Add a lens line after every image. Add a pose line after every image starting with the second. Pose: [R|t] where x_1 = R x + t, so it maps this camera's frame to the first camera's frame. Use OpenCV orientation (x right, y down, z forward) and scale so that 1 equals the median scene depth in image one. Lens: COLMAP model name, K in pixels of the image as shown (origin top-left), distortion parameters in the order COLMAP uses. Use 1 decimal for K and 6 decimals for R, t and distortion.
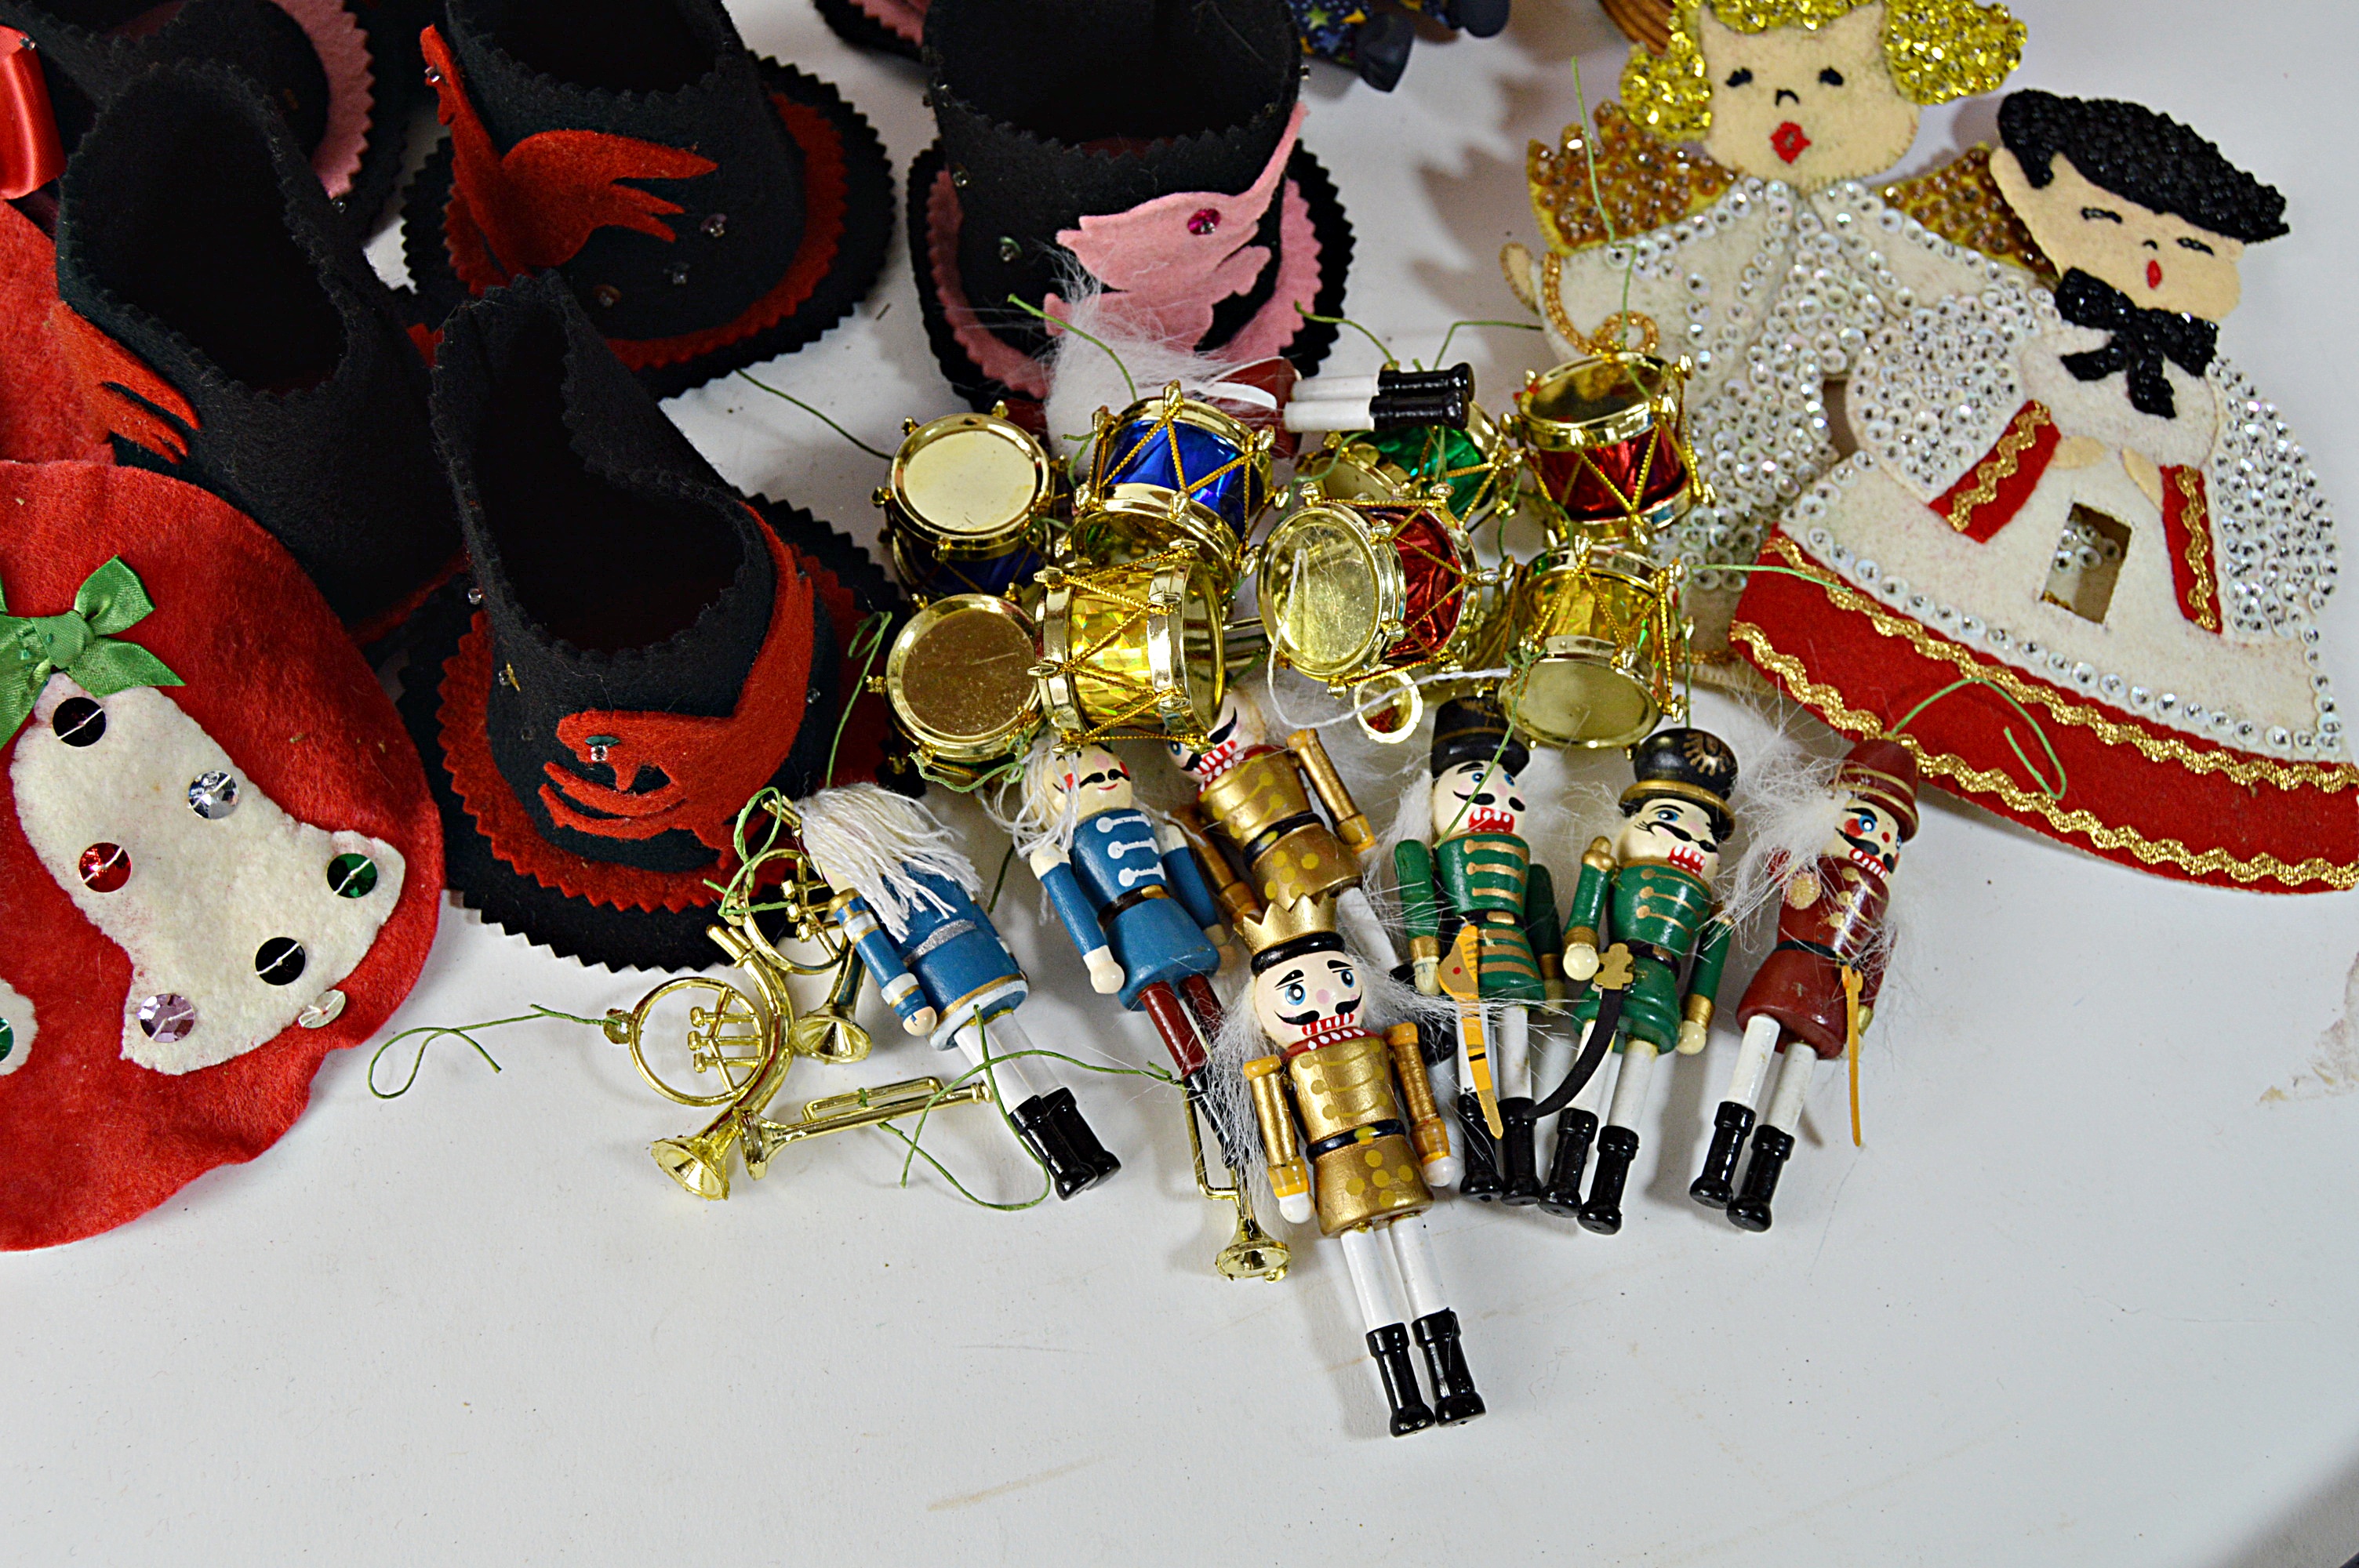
lens RADIAL K [[2510.9, 0, 1179.5], [0, 2510.9, 784.0], [0, 0, 1]] dist [-0.058688, 0.006081]
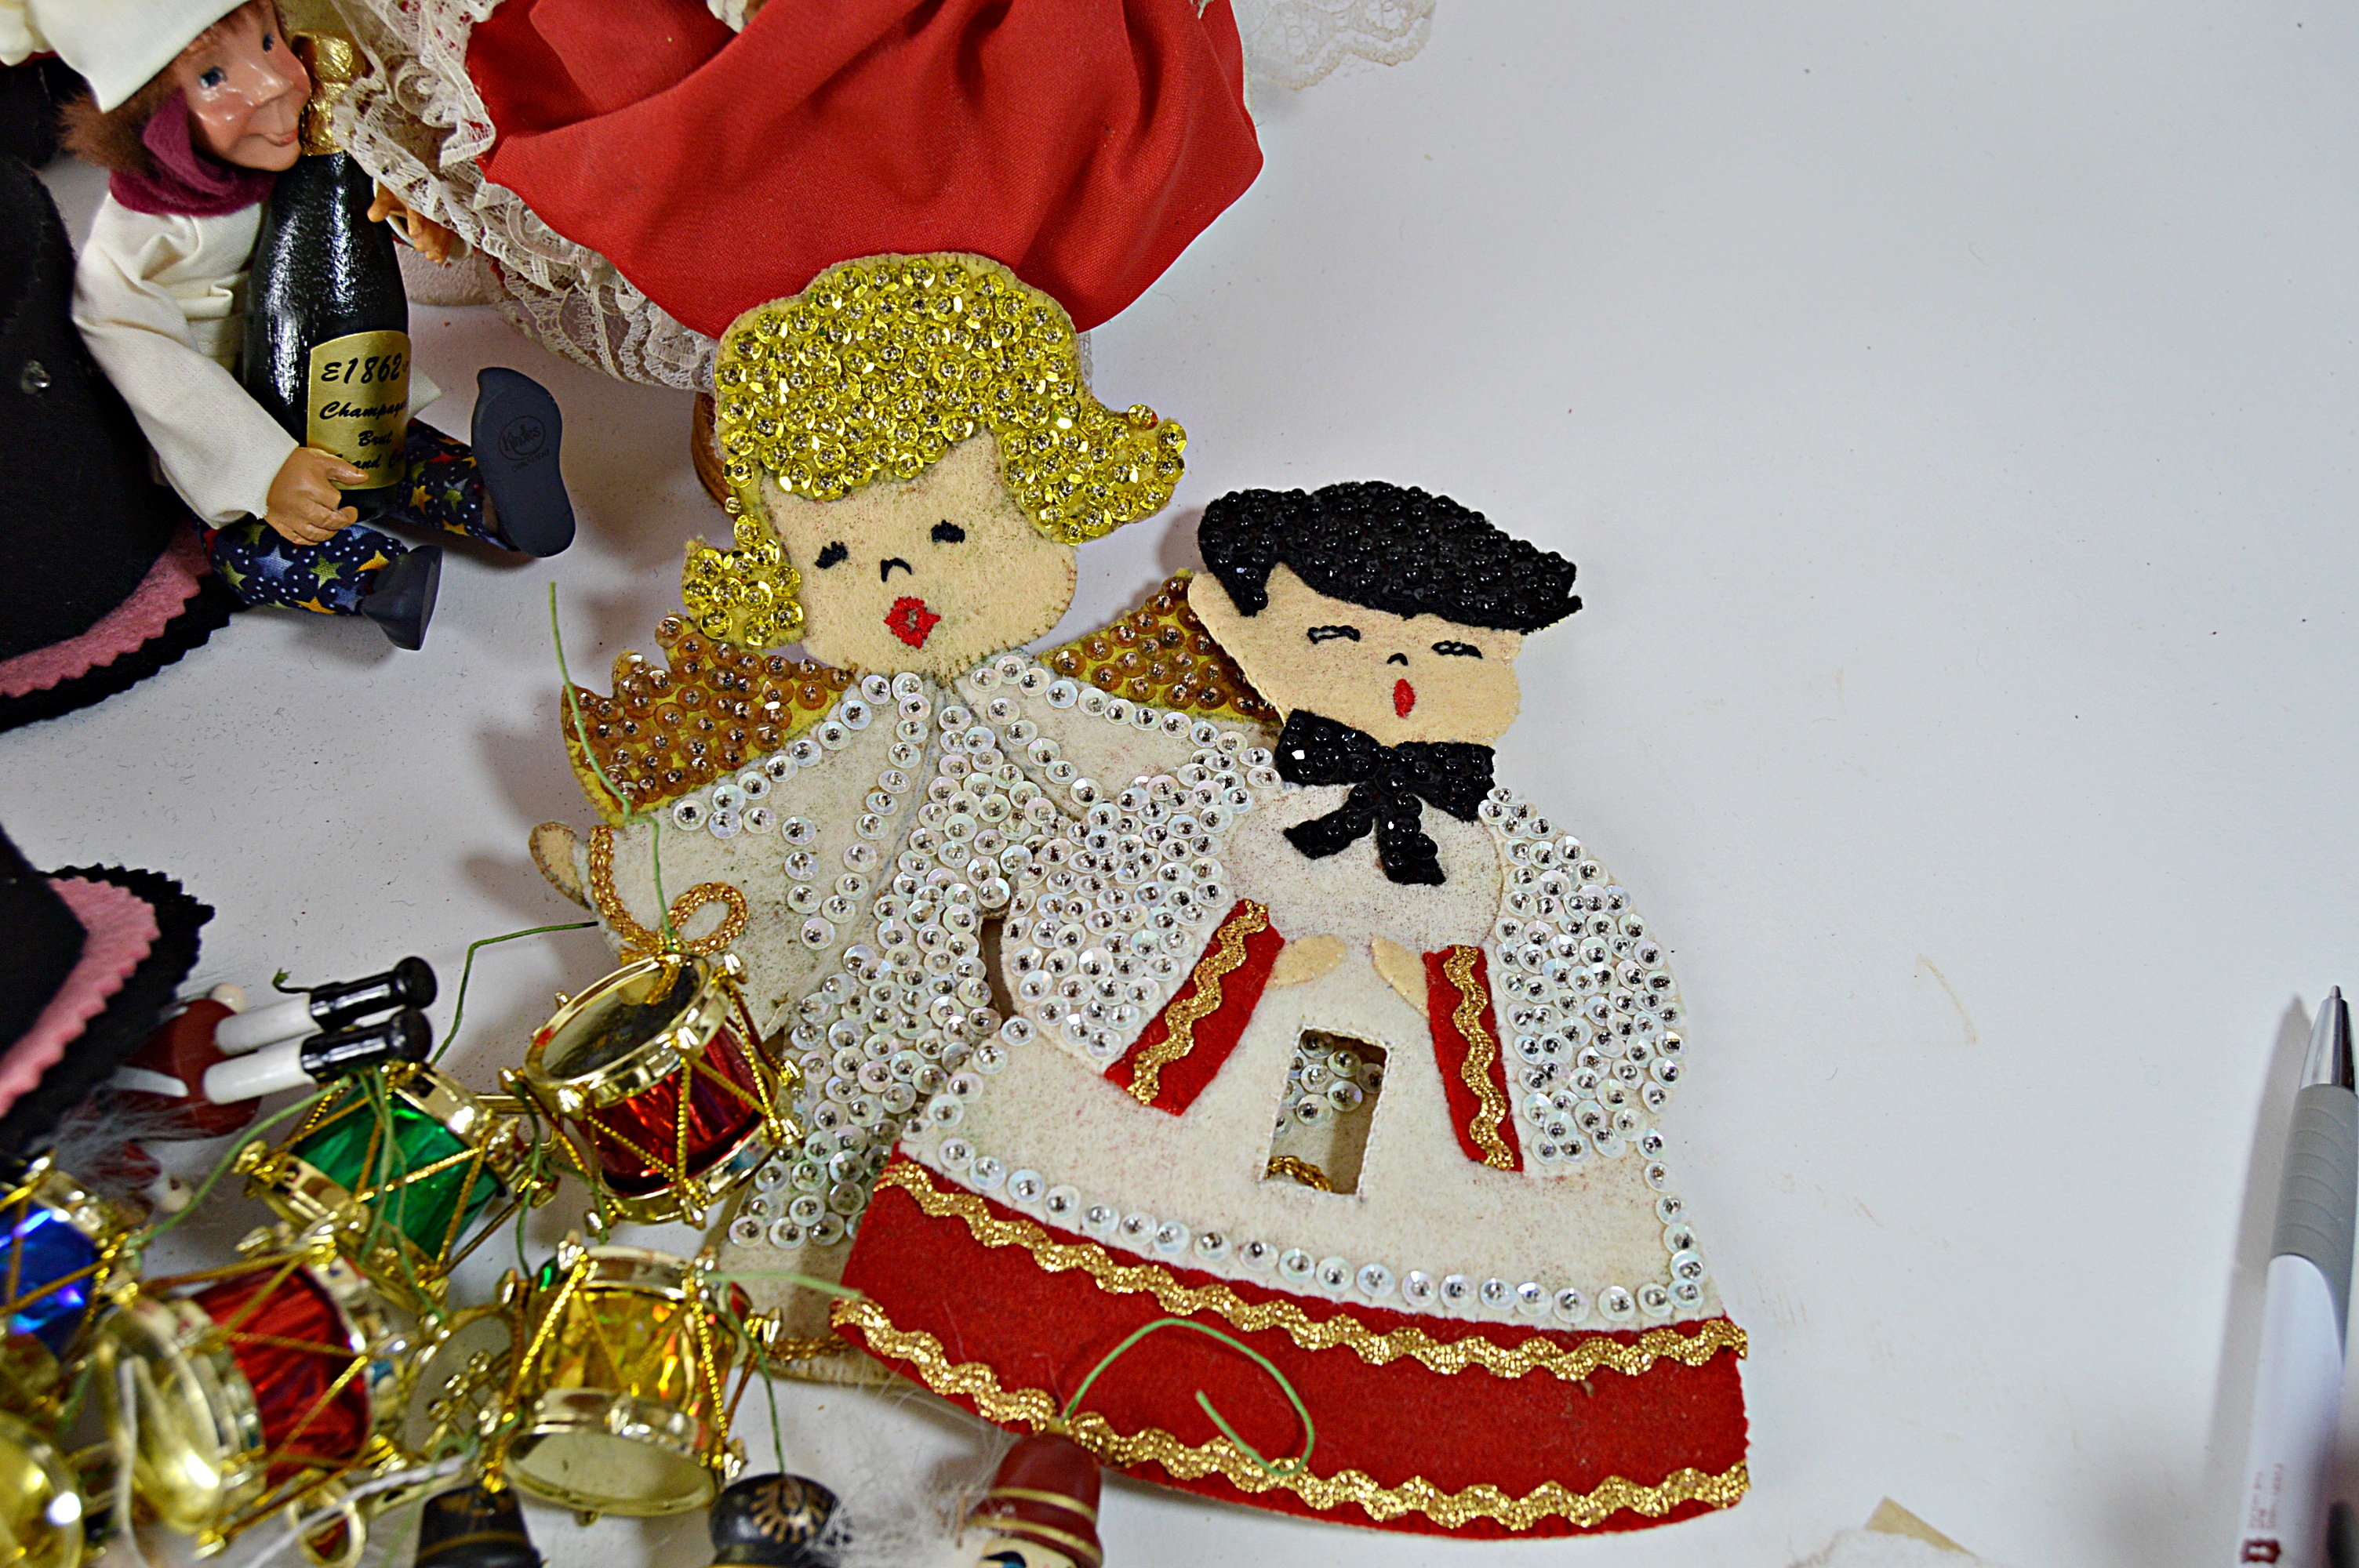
lens RADIAL K [[2510.9, 0, 1179.5], [0, 2510.9, 784.0], [0, 0, 1]] dist [-0.058688, 0.006081]
pose [[0.982019, -0.179992, 0.056930, 0.283940], [0.186496, 0.971746, -0.144667, -0.080508], [-0.029283, 0.152683, 0.987841, 0.231864]]
